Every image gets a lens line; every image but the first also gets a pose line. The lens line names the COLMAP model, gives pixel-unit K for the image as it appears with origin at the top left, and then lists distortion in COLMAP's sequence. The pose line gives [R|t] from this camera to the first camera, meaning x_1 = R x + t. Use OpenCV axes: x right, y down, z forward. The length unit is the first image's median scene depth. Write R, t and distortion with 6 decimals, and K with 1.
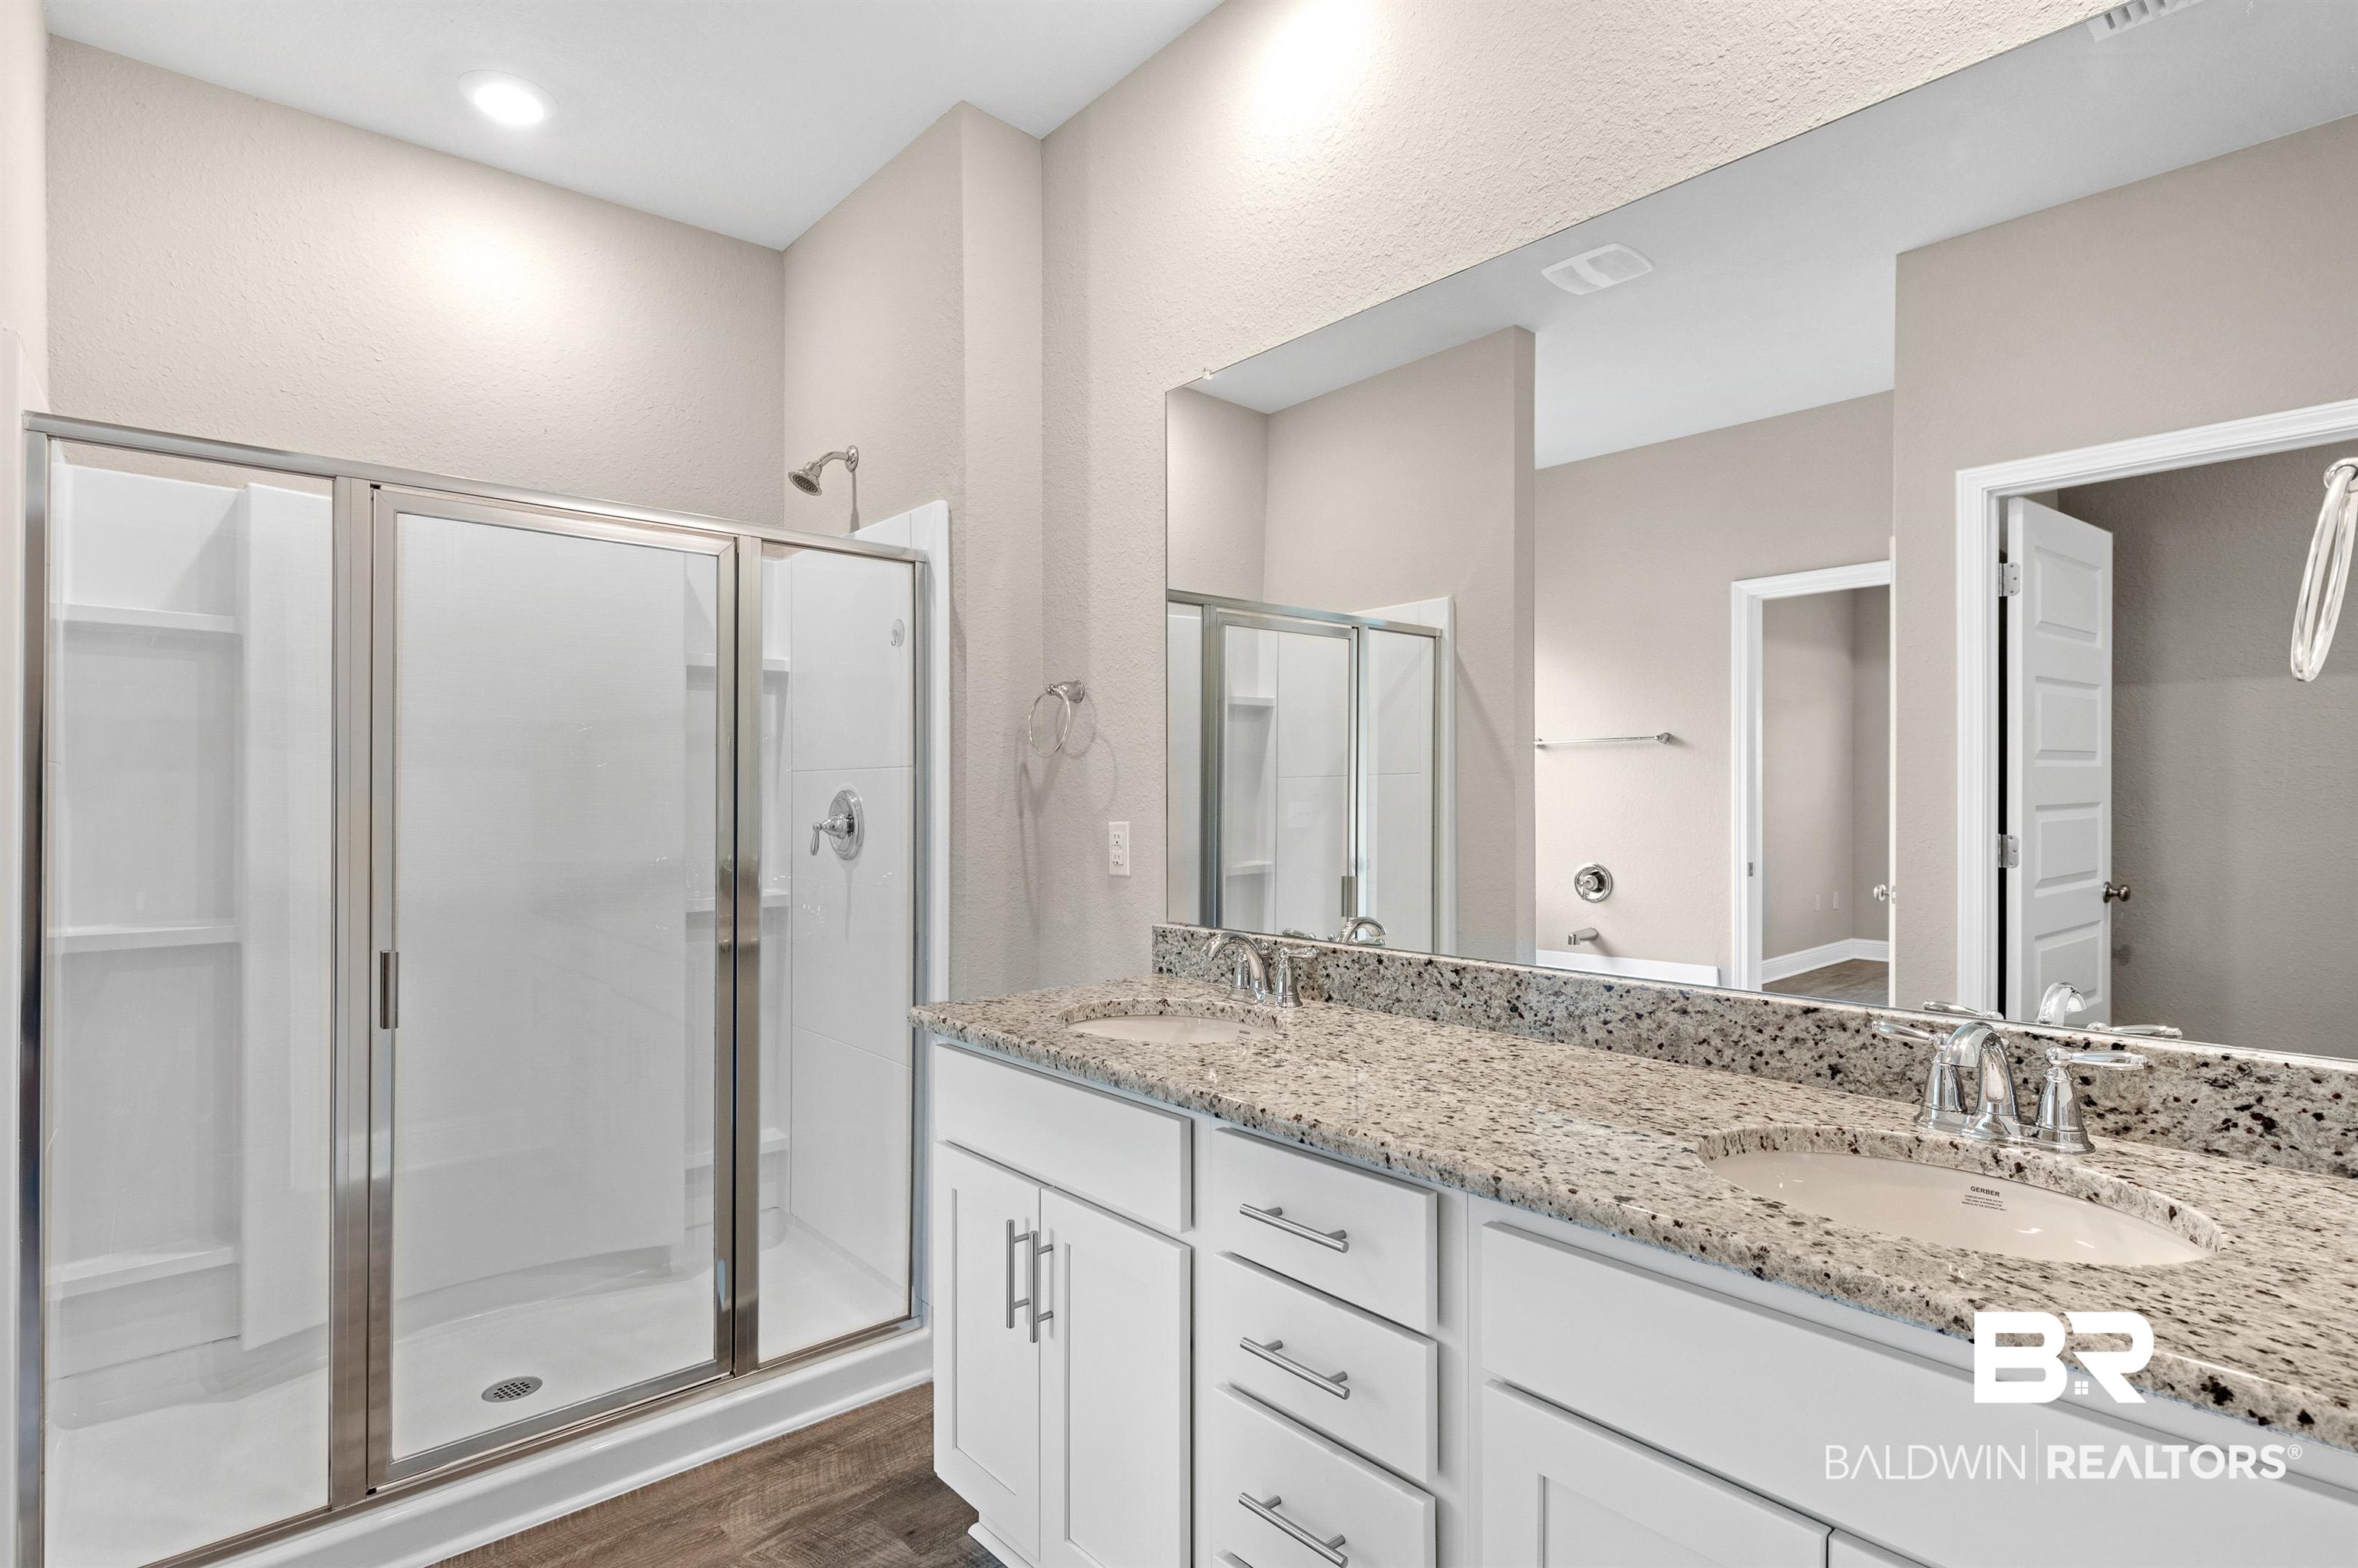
lens RADIAL K [[1214.4, 0, 1179.4], [0, 1214.4, 789.1], [0, 0, 1]] dist [-0.007082, -0.003915]
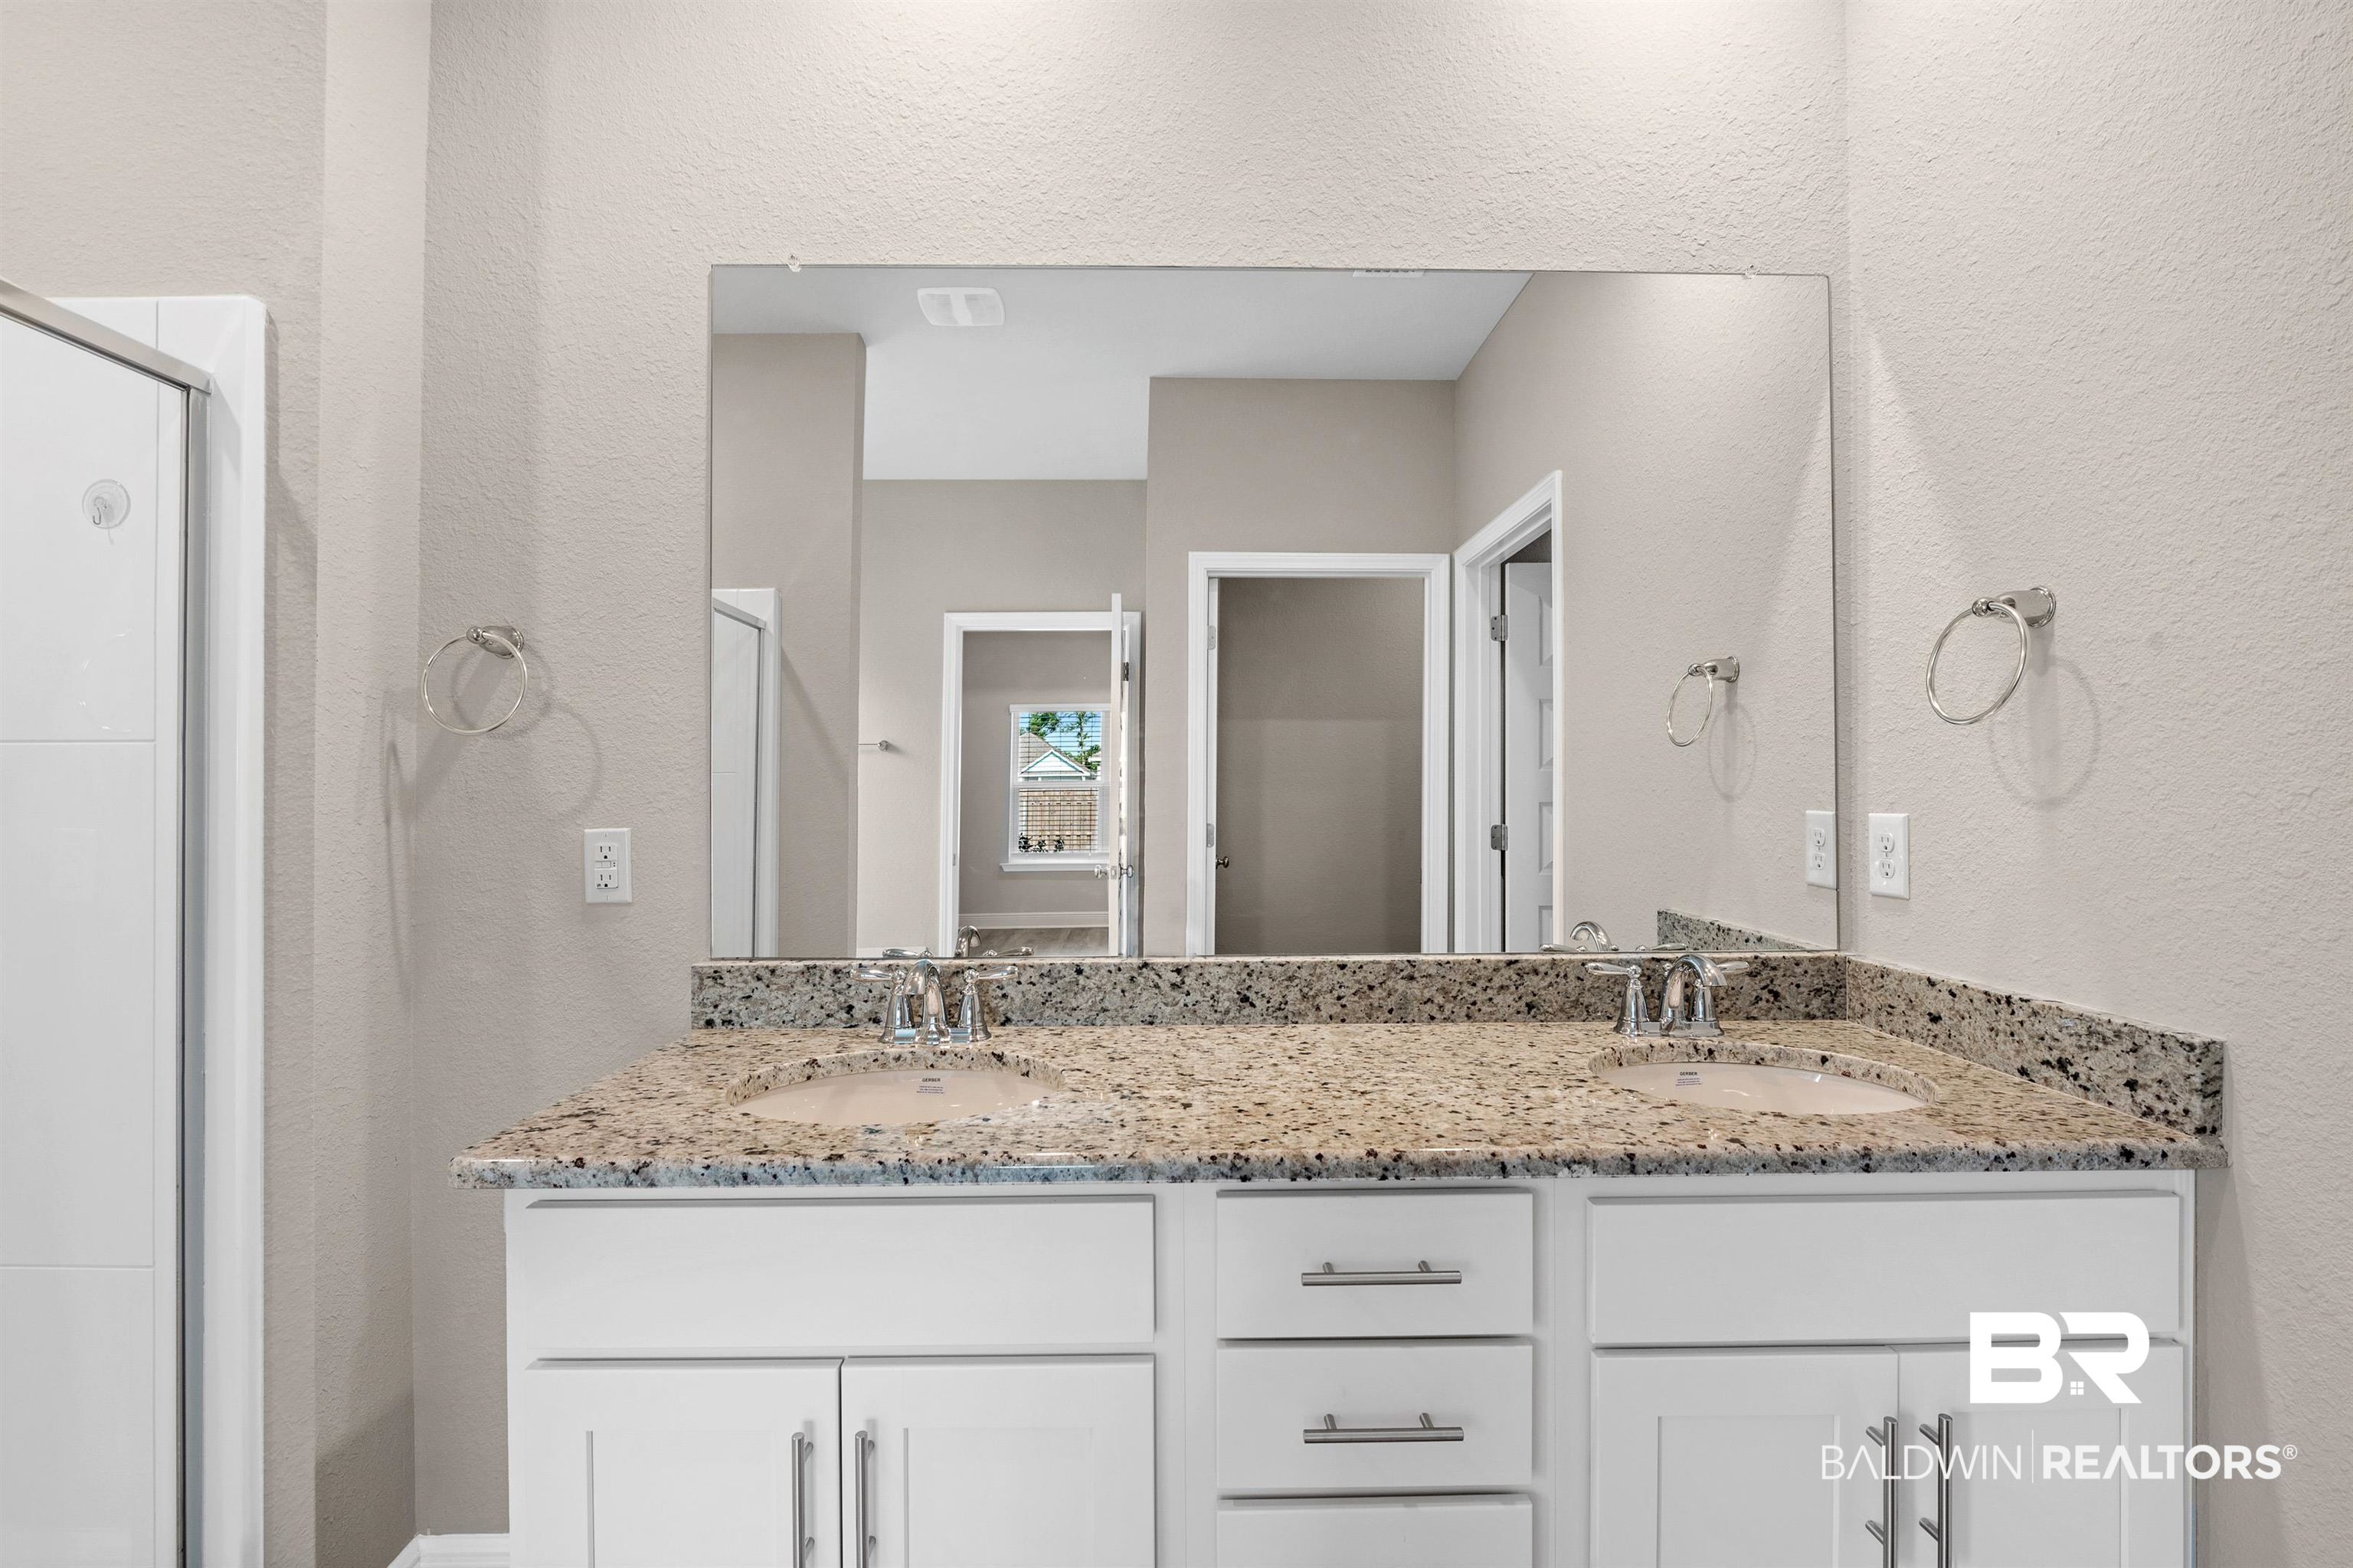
lens RADIAL K [[1046.0, 0, 1168.1], [0, 1046.0, 782.4], [0, 0, 1]] dist [-0.010761, -0.000282]
pose [[0.627646, 0.011494, 0.778414, -0.464571], [-0.003661, 0.999924, -0.011813, 0.007727], [-0.778490, 0.004565, 0.627640, 0.499040]]
